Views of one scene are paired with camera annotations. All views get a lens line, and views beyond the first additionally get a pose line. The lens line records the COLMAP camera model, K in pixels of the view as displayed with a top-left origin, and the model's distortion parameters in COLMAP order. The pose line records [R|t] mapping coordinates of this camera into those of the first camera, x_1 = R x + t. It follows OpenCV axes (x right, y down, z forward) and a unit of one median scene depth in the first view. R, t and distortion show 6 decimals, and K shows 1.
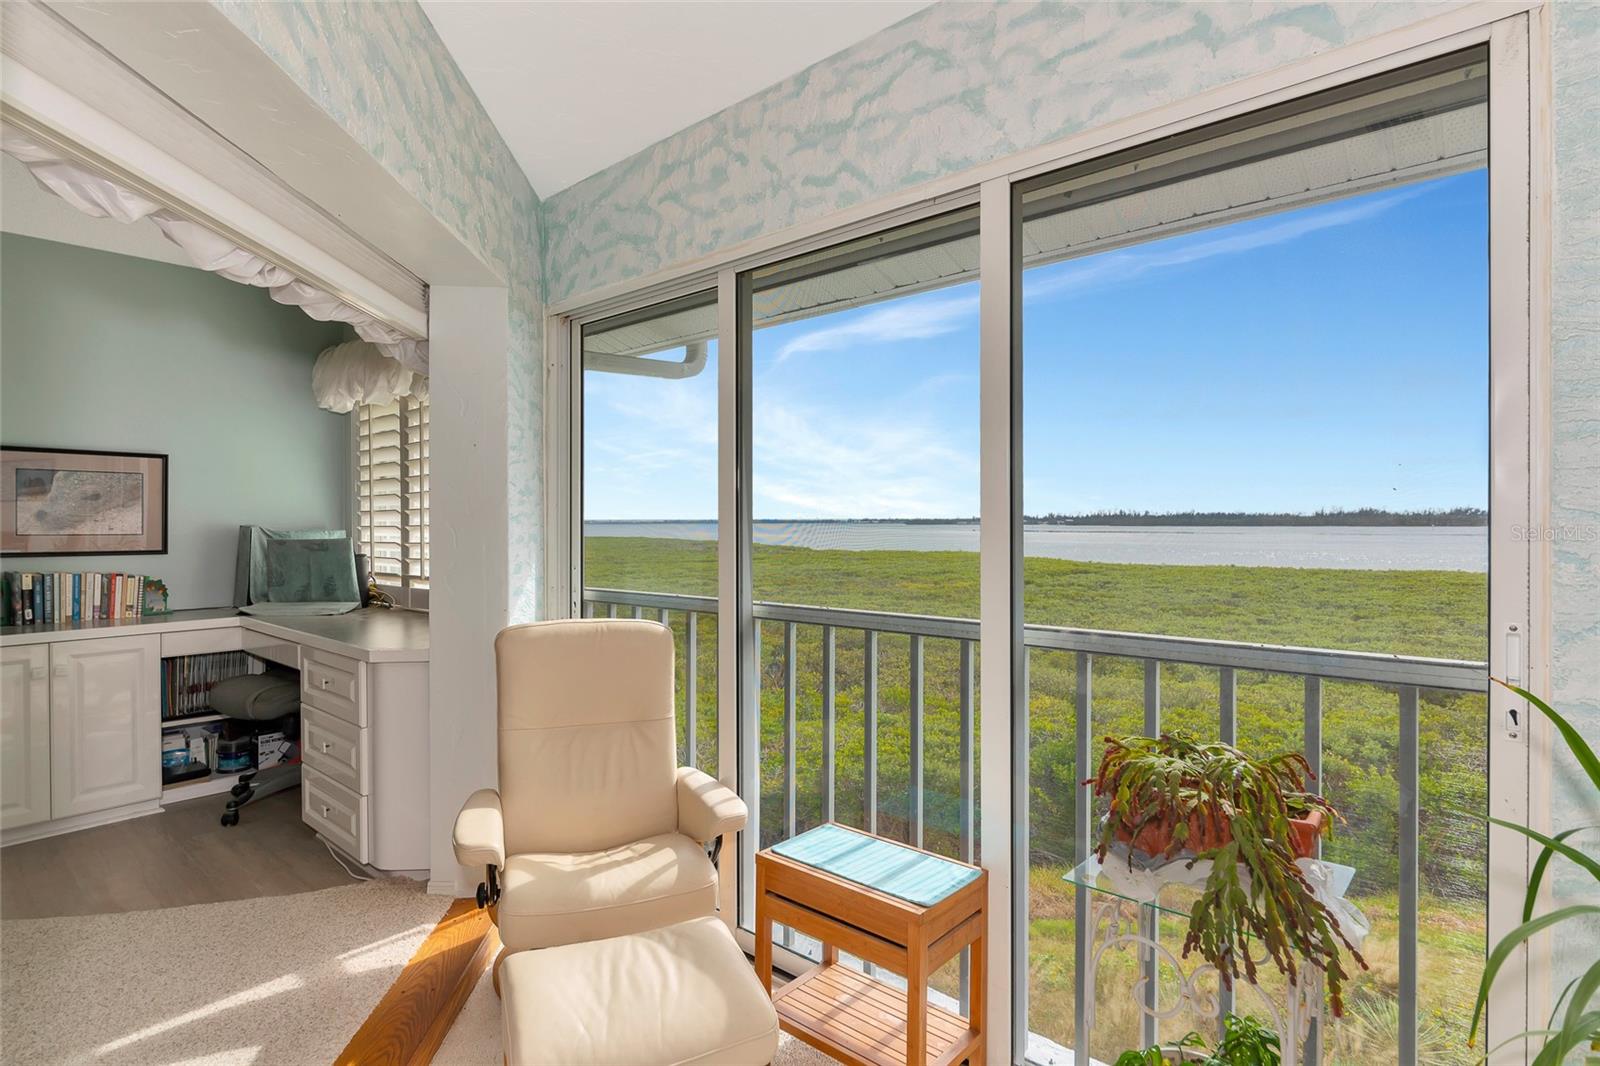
lens RADIAL K [[801.8, 0, 793.7], [0, 801.8, 522.0], [0, 0, 1]] dist [-0.000319, -0.002100]
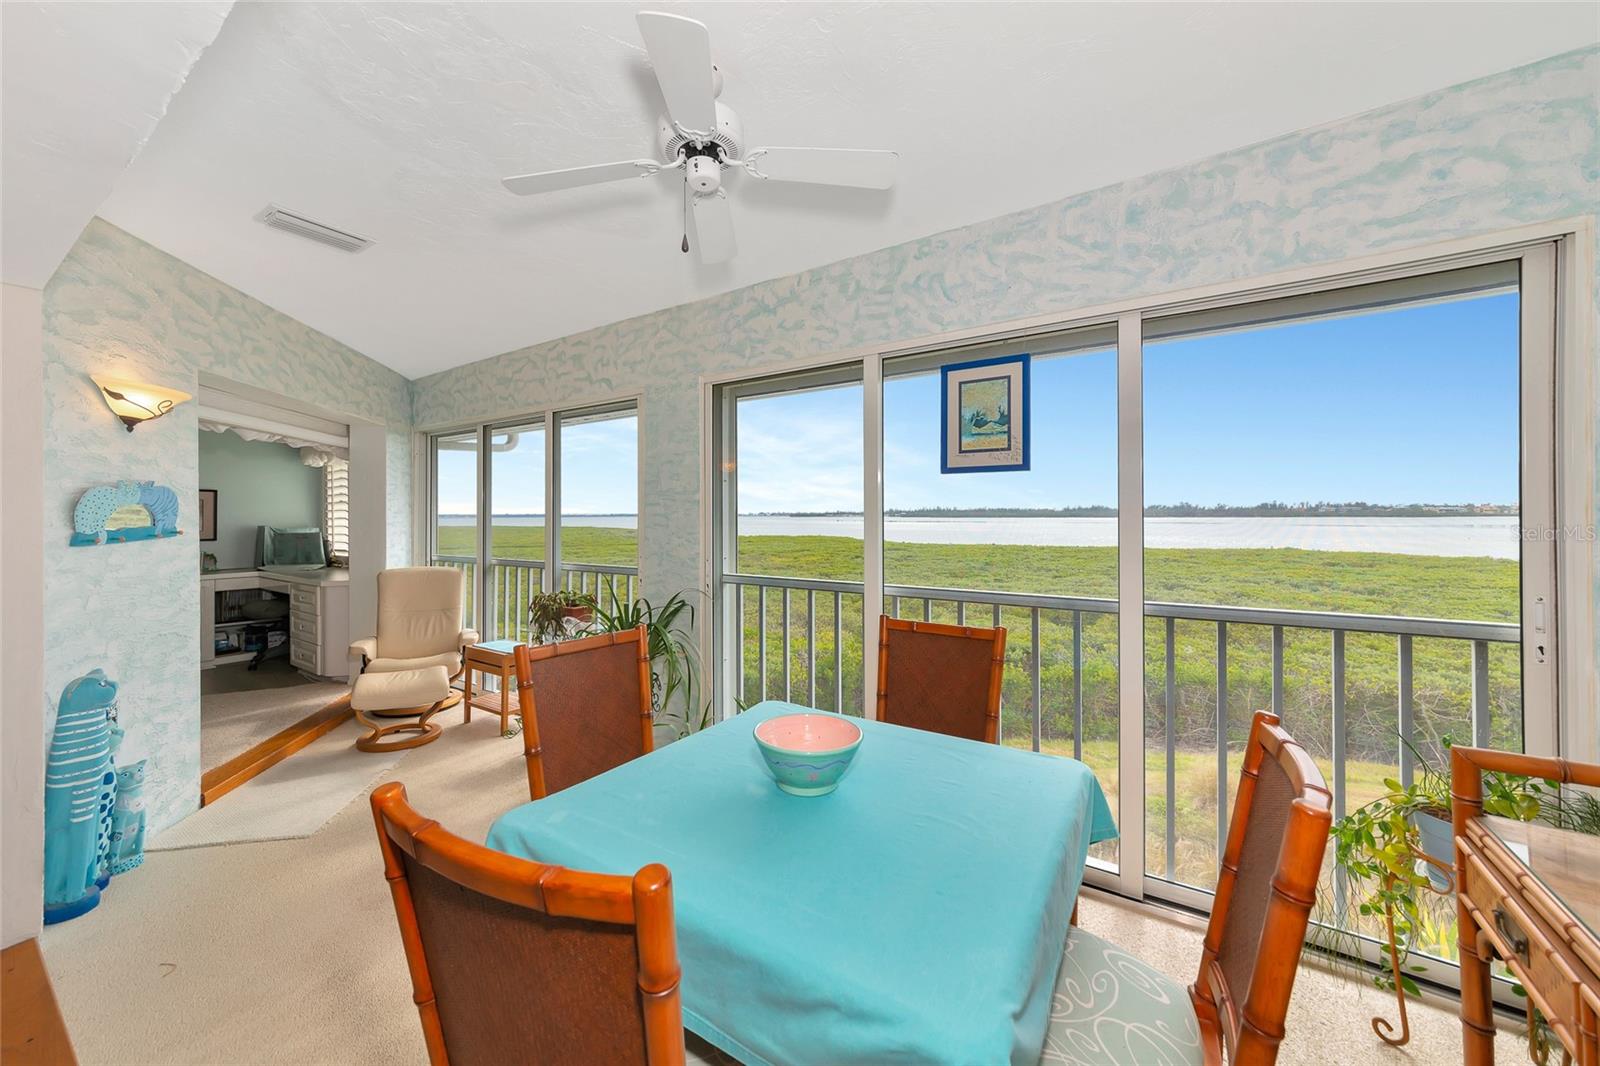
lens RADIAL K [[583.2, 0, 788.2], [0, 583.2, 511.1], [0, 0, 1]] dist [0.005155, 0.000923]
pose [[0.991136, -0.000620, 0.132849, 0.449960], [0.001476, 0.999979, -0.006343, -0.023425], [-0.132842, 0.006483, 0.991116, -0.661208]]
